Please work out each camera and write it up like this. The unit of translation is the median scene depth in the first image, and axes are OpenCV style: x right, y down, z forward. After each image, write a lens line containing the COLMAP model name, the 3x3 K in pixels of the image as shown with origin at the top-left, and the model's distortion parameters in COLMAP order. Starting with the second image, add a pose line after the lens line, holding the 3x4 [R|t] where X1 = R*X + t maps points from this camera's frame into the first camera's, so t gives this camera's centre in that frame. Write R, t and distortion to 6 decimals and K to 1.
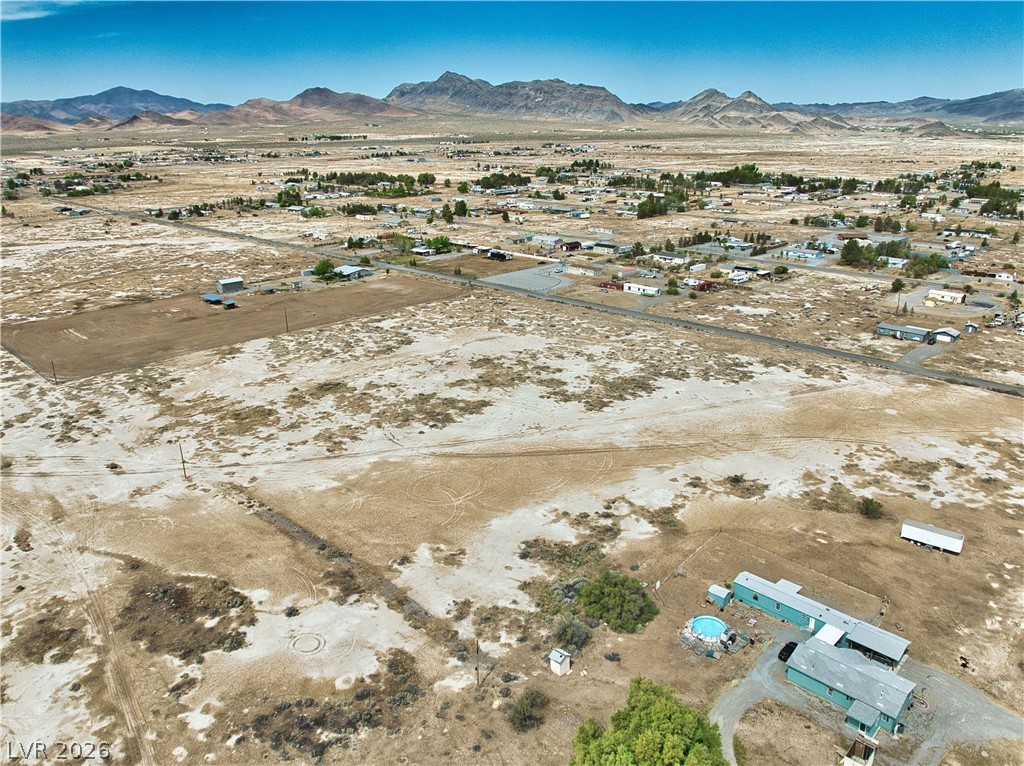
lens RADIAL K [[746.0, 0, 515.0], [0, 746.0, 386.7], [0, 0, 1]] dist [-0.025177, -0.035751]
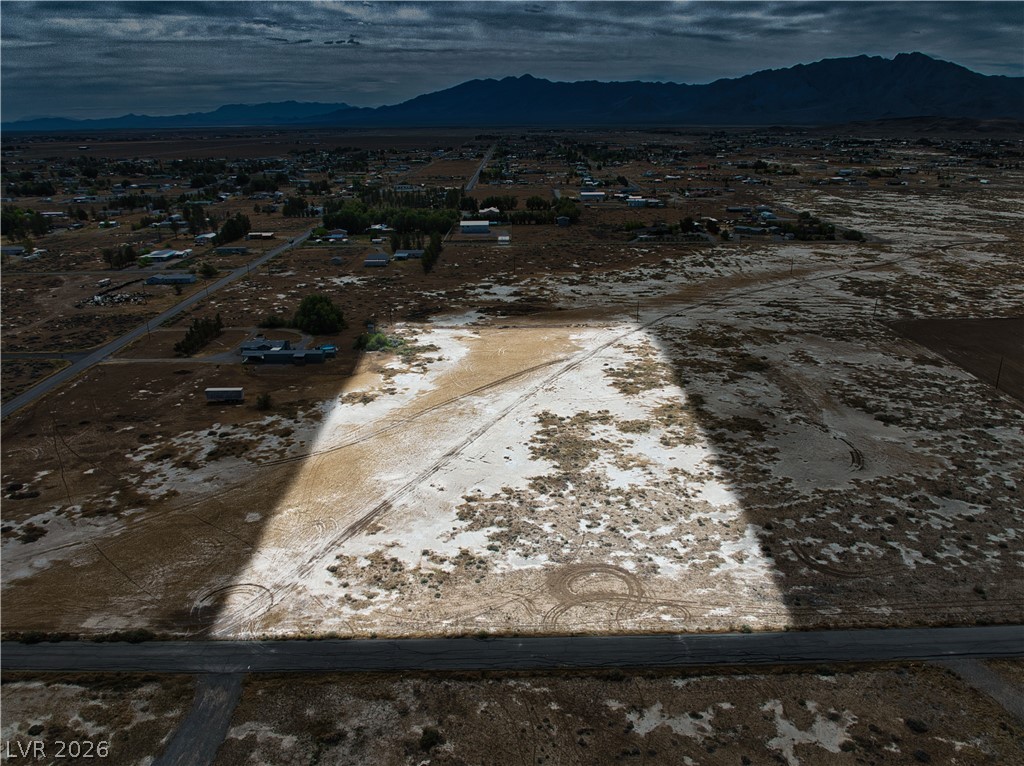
lens RADIAL K [[743.9, 0, 515.9], [0, 743.9, 383.0], [0, 0, 1]] dist [-0.032380, 0.001380]
pose [[-0.712996, 0.245981, -0.656605, 0.779811], [-0.223190, 0.808117, 0.545099, -0.539302], [0.664698, 0.535201, -0.521284, 1.499907]]
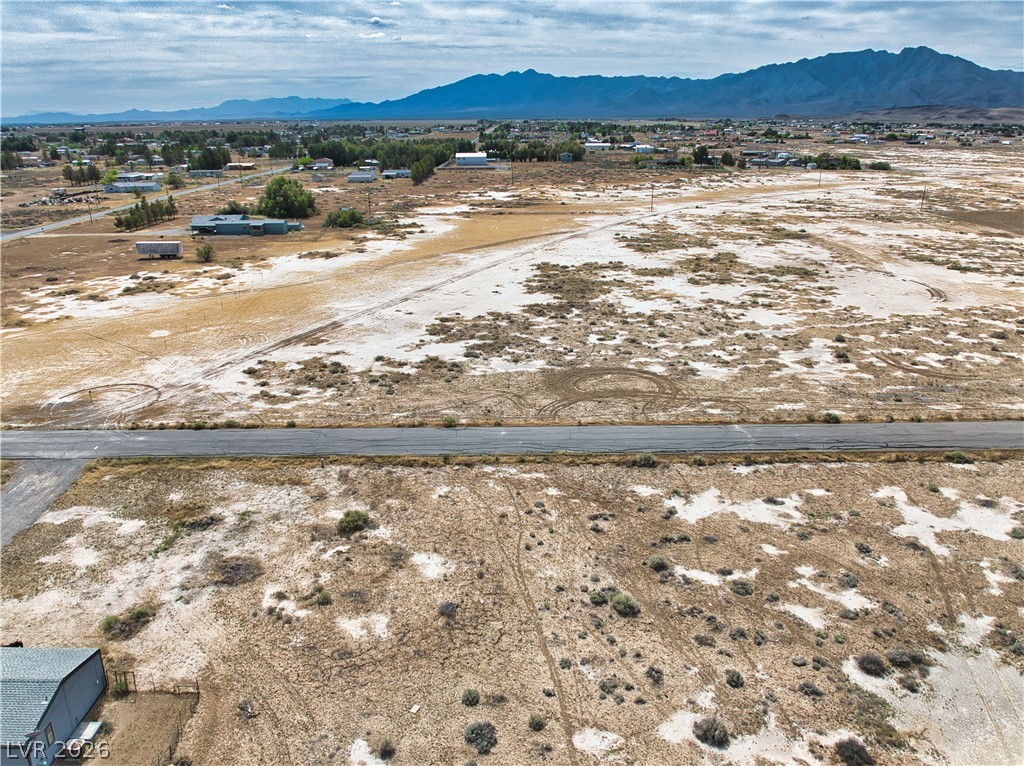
lens RADIAL K [[755.5, 0, 515.1], [0, 755.5, 380.2], [0, 0, 1]] dist [-0.039833, -0.003849]
pose [[-0.716561, 0.243306, -0.653715, 0.702070], [-0.223580, 0.807627, 0.545665, -0.311612], [0.660722, 0.537160, -0.524315, 1.509183]]
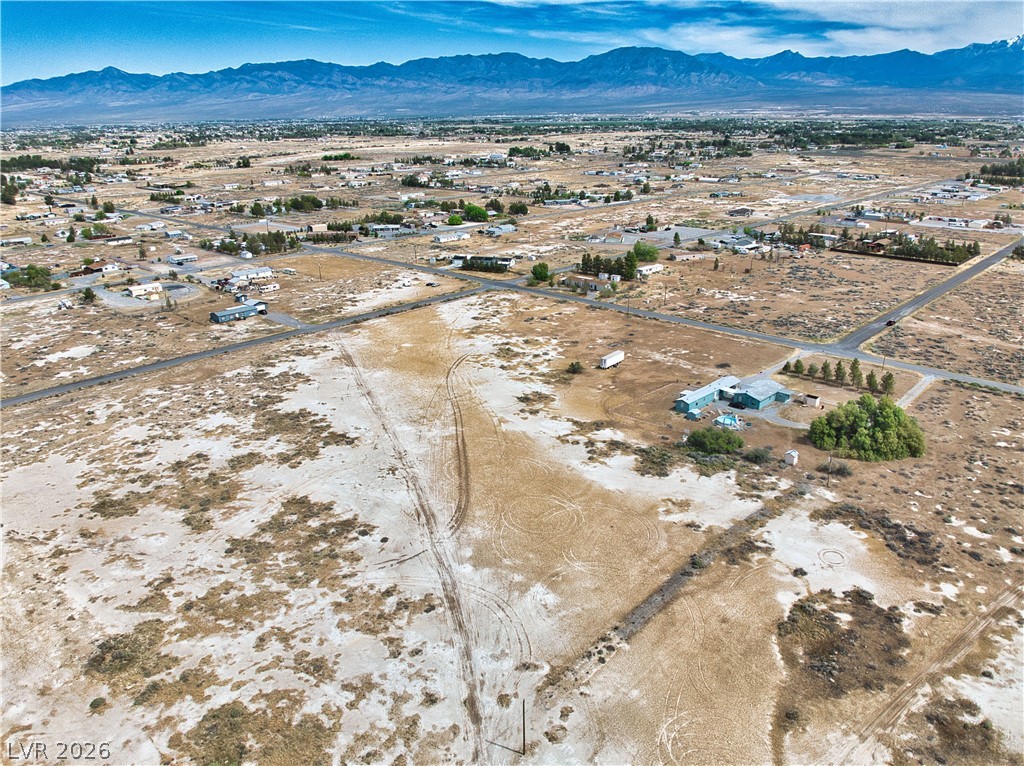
lens RADIAL K [[737.9, 0, 514.7], [0, 737.9, 405.8], [0, 0, 1]] dist [-0.026068, -0.026273]
pose [[-0.009281, -0.360385, 0.932758, -0.723481], [0.344327, 0.874600, 0.341341, -0.246747], [-0.938804, 0.324342, 0.115973, 0.717618]]
